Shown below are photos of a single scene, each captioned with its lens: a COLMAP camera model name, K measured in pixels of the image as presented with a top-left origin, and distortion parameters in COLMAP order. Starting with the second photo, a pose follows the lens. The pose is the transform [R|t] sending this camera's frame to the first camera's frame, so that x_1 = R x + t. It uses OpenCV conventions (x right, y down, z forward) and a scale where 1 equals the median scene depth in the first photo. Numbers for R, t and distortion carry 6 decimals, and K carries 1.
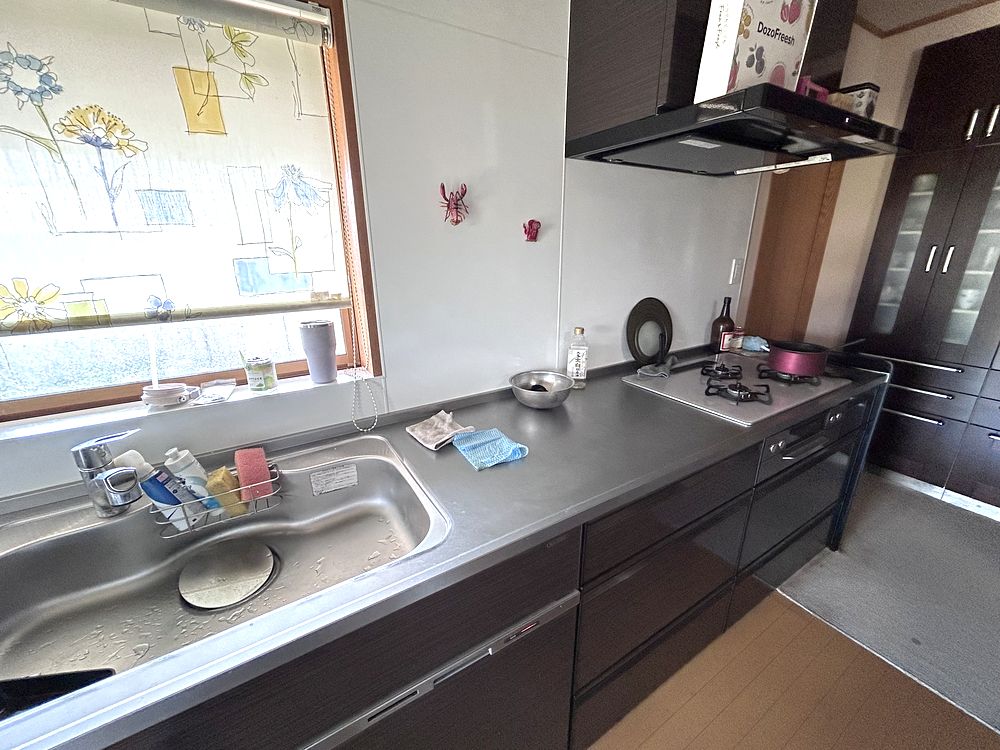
lens RADIAL K [[402.7, 0, 498.1], [0, 402.7, 377.2], [0, 0, 1]] dist [-0.004294, -0.000932]
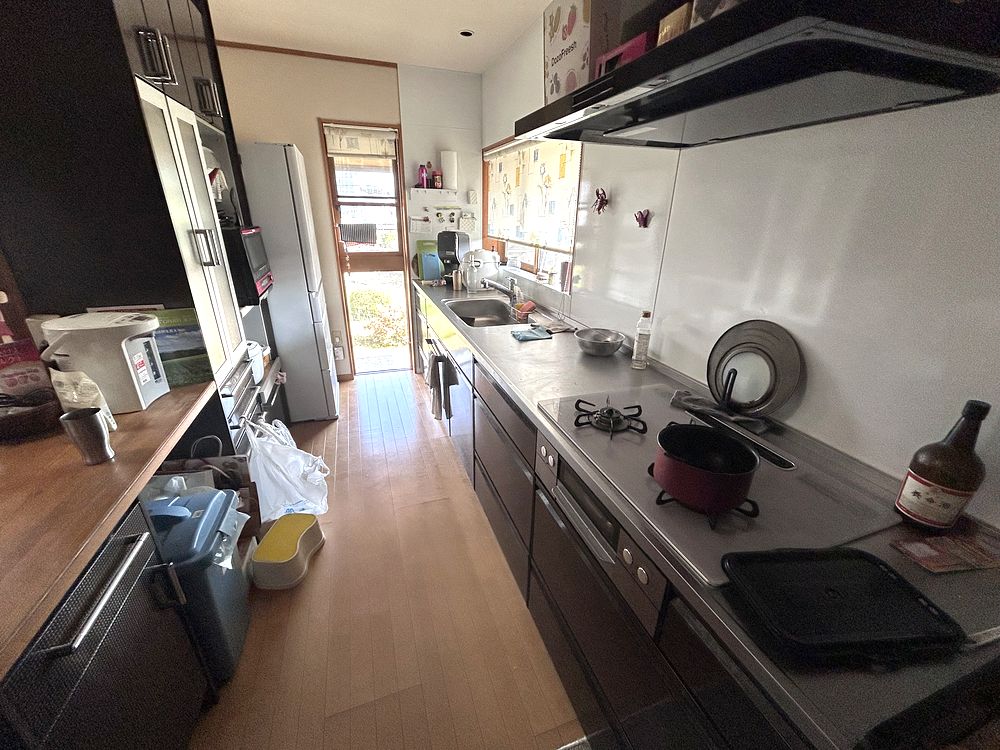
lens RADIAL K [[402.7, 0, 497.6], [0, 402.7, 371.4], [0, 0, 1]] dist [-0.004294, -0.000932]
pose [[-0.211583, 0.371591, -0.903965, 1.429405], [-0.321725, 0.846878, 0.423428, -0.343589], [0.922890, 0.380418, -0.059635, 0.836581]]
